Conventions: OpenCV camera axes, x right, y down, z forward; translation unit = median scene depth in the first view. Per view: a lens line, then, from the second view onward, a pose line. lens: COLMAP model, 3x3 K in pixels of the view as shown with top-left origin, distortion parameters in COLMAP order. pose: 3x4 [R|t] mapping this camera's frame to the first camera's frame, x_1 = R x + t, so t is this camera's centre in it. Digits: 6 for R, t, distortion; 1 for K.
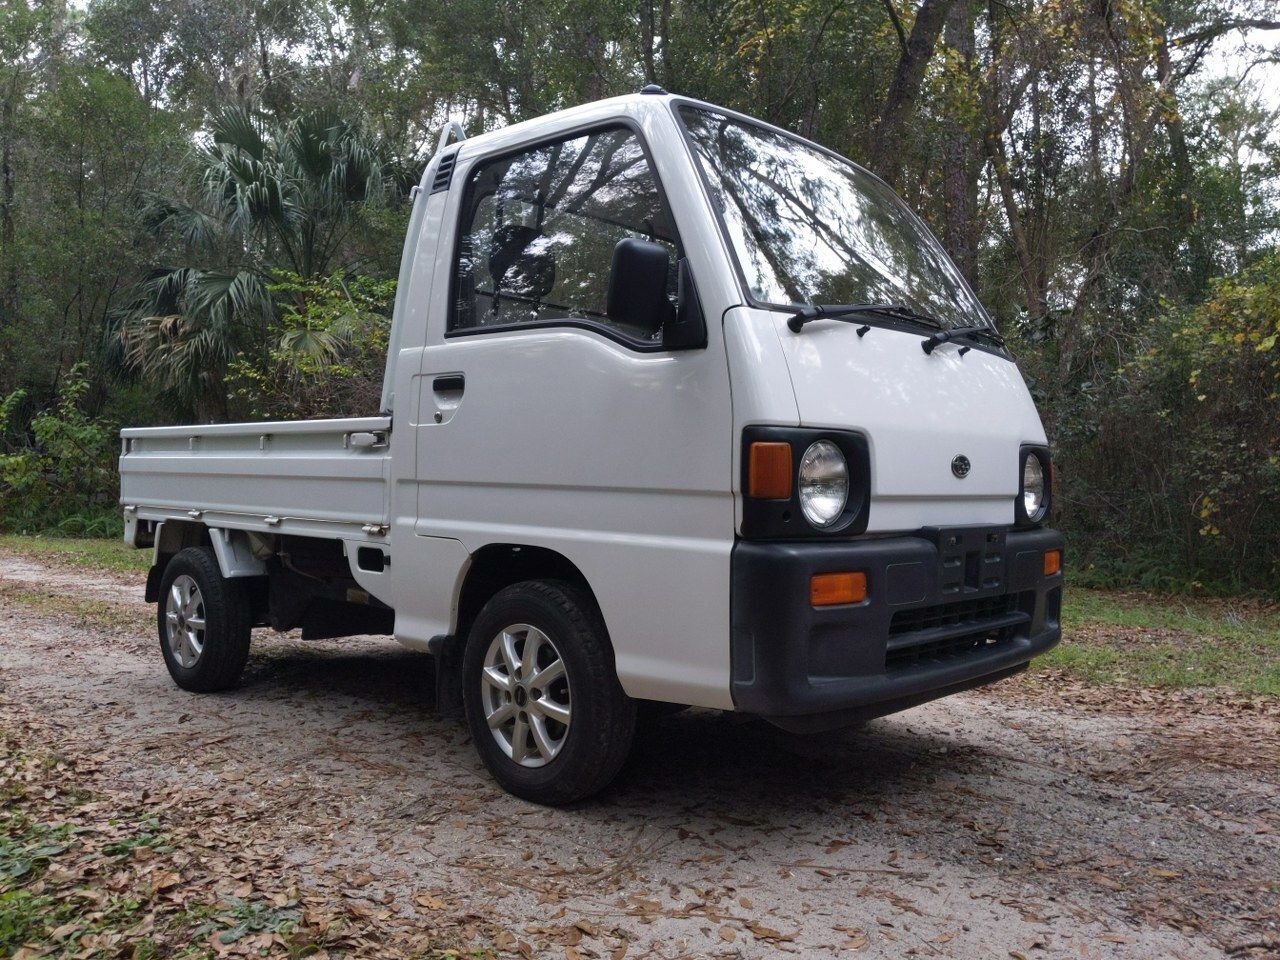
lens RADIAL K [[1030.0, 0, 660.3], [0, 1030.0, 477.9], [0, 0, 1]] dist [0.080363, -0.146465]
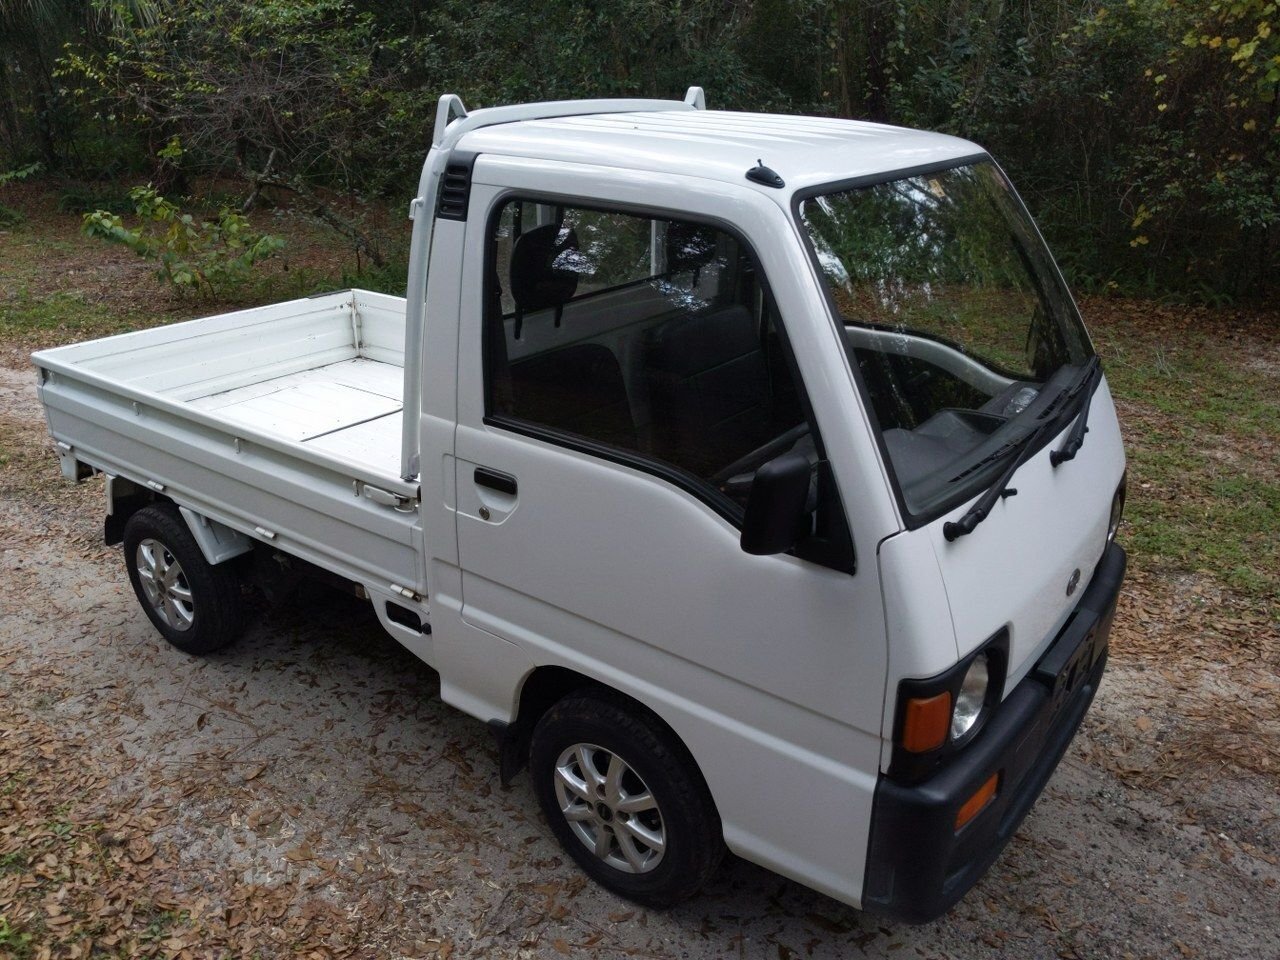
lens RADIAL K [[1032.4, 0, 627.8], [0, 1032.4, 494.4], [0, 0, 1]] dist [0.060860, -0.112229]
pose [[0.995236, -0.048642, 0.084499, -0.180767], [0.012018, 0.921256, 0.388772, -0.445435], [-0.096756, -0.385904, 0.917451, 0.209136]]
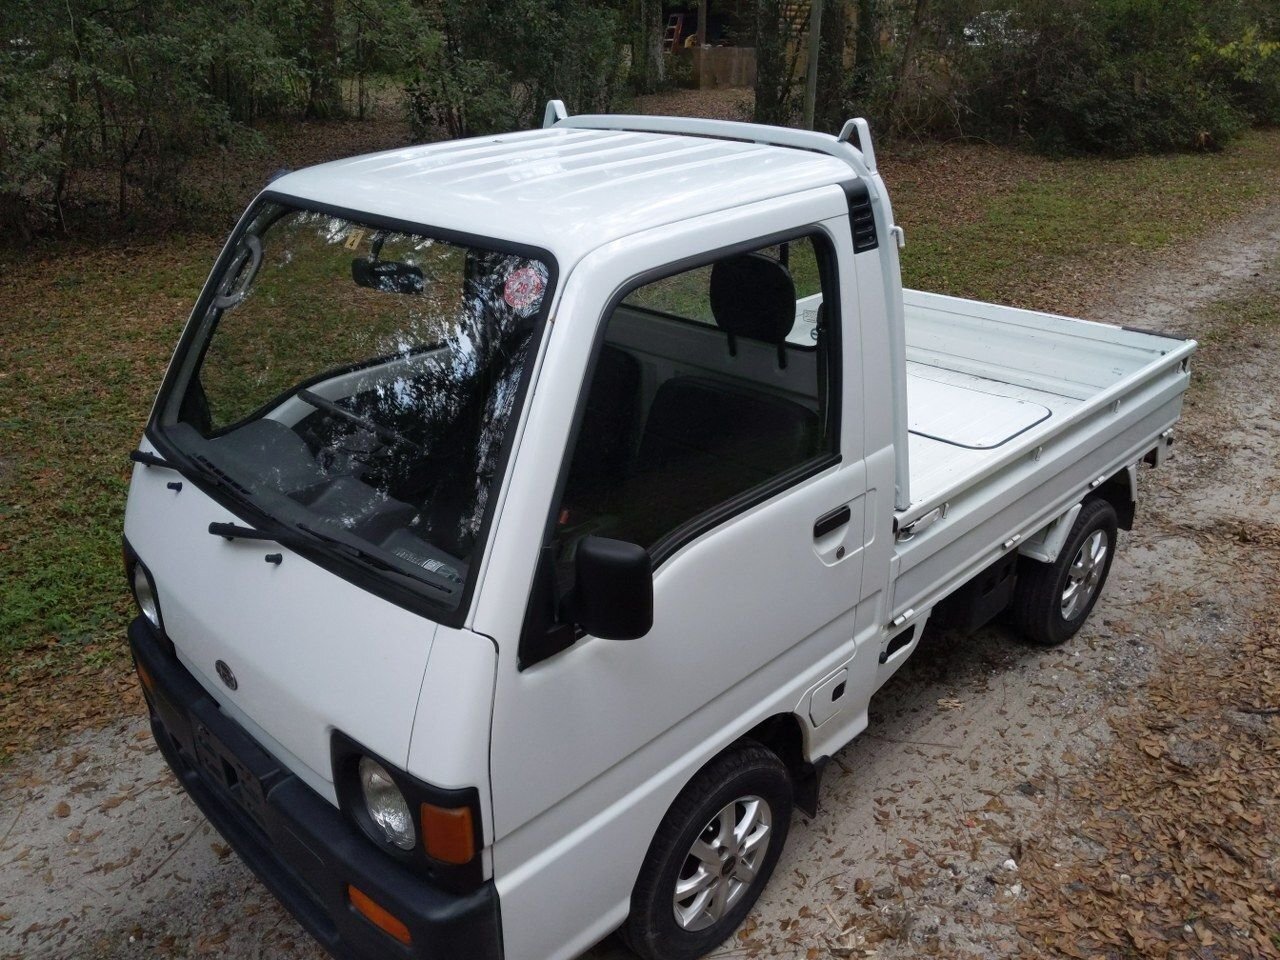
lens RADIAL K [[1032.3, 0, 622.4], [0, 1032.3, 499.7], [0, 0, 1]] dist [0.058607, -0.111226]
pose [[-0.052678, 0.410920, -0.910148, 0.976526], [0.011240, 0.911600, 0.410925, -0.482157], [0.998548, 0.011416, -0.052640, 1.347495]]
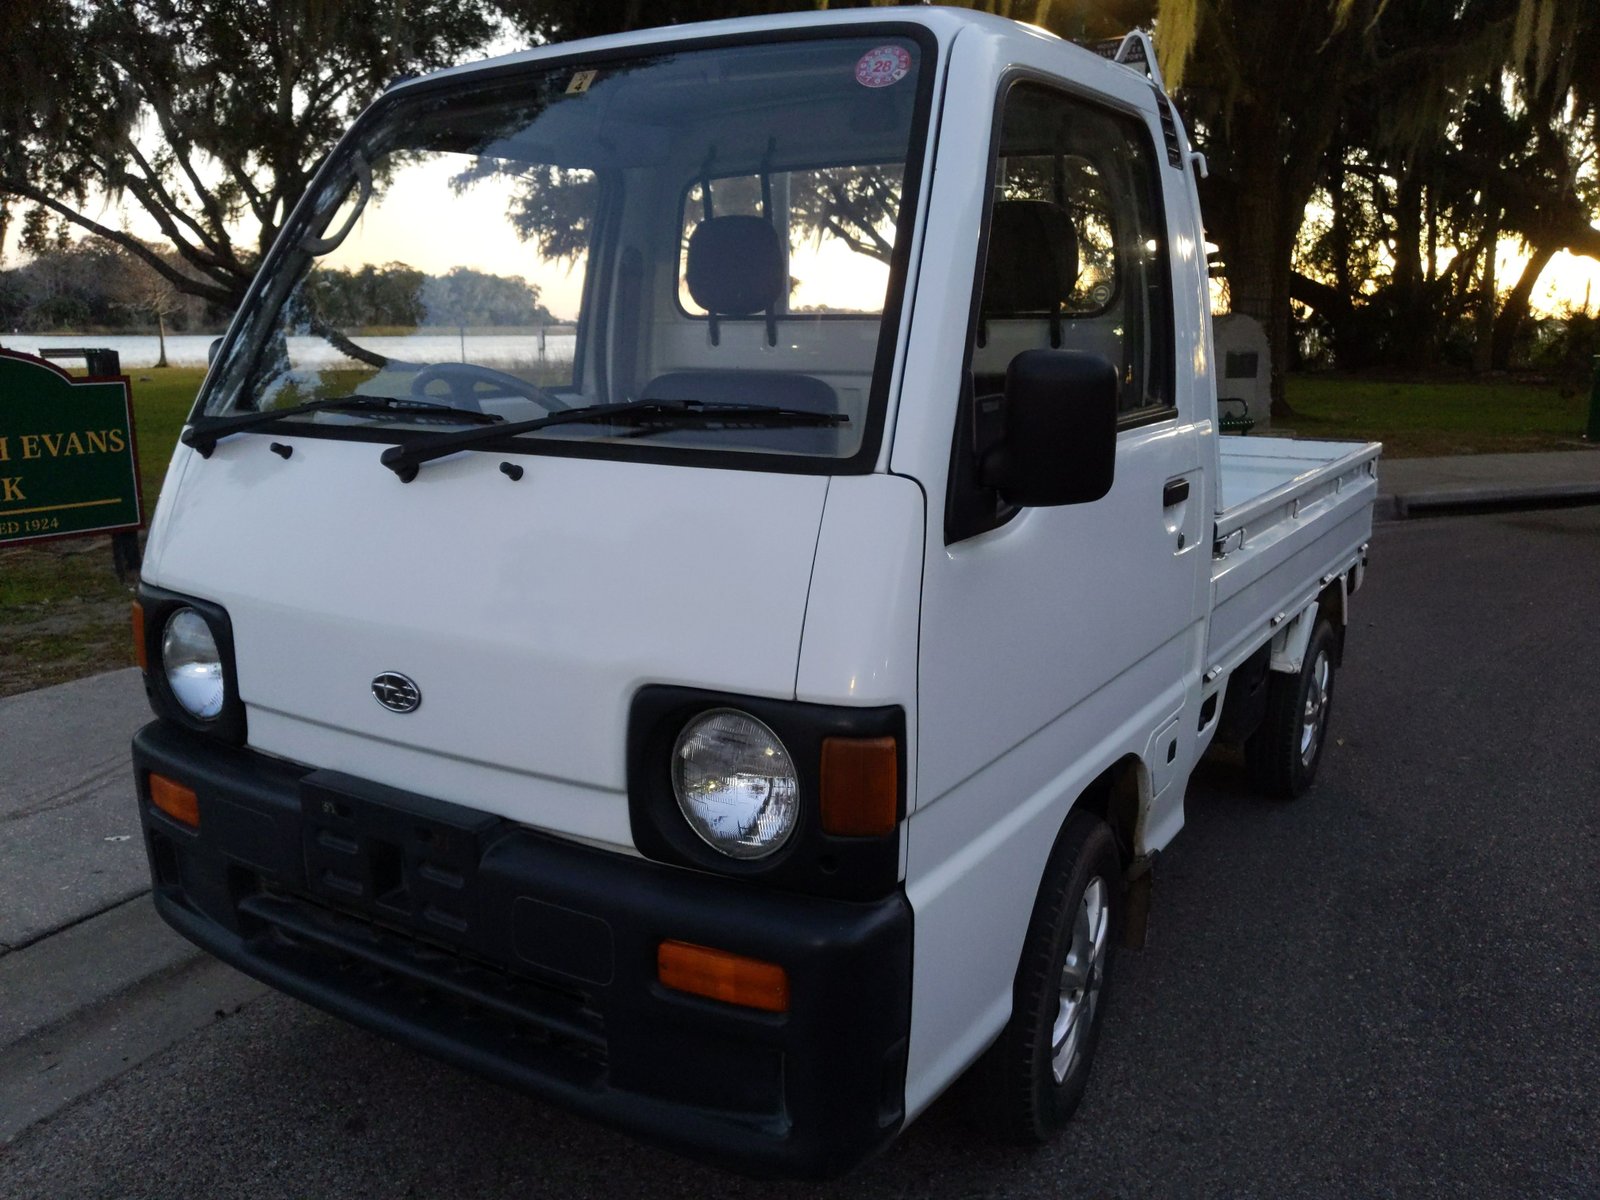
lens RADIAL K [[1290.5, 0, 784.7], [0, 1290.5, 618.0], [0, 0, 1]] dist [0.060860, -0.112229]
pose [[0.173127, 0.202618, -0.963832, 0.973633], [-0.001950, 0.978679, 0.205389, -0.190483], [0.984898, -0.033679, 0.169831, 1.071911]]
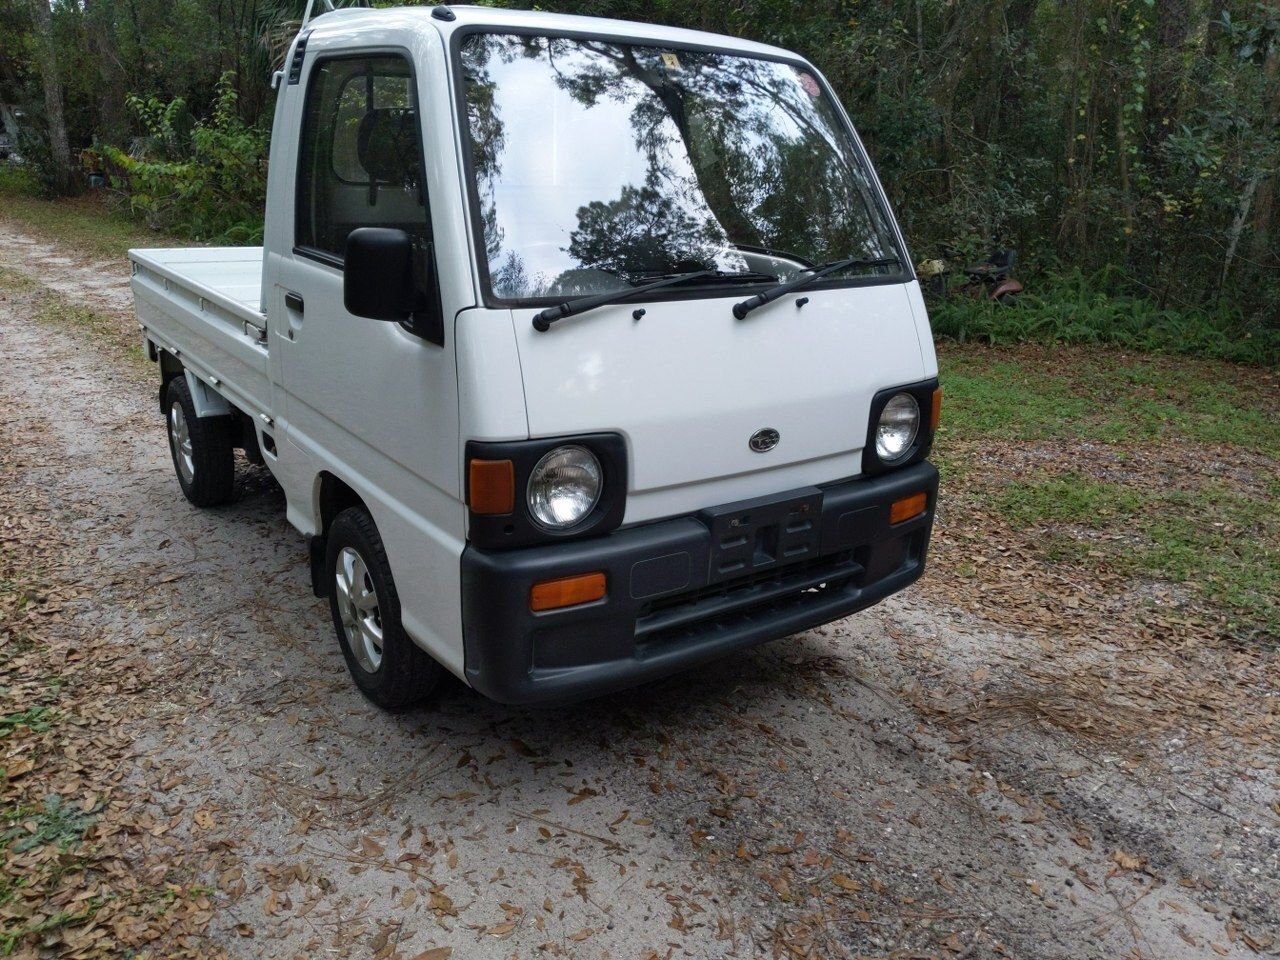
lens RADIAL K [[1024.7, 0, 640.0], [0, 1024.7, 480.0], [0, 0, 1]] dist [0.103003, -0.176124]
pose [[0.979160, 0.080748, -0.186350, 0.351810], [-0.021461, 0.953563, 0.300428, -0.255655], [0.201956, -0.290168, 0.935423, 0.074424]]
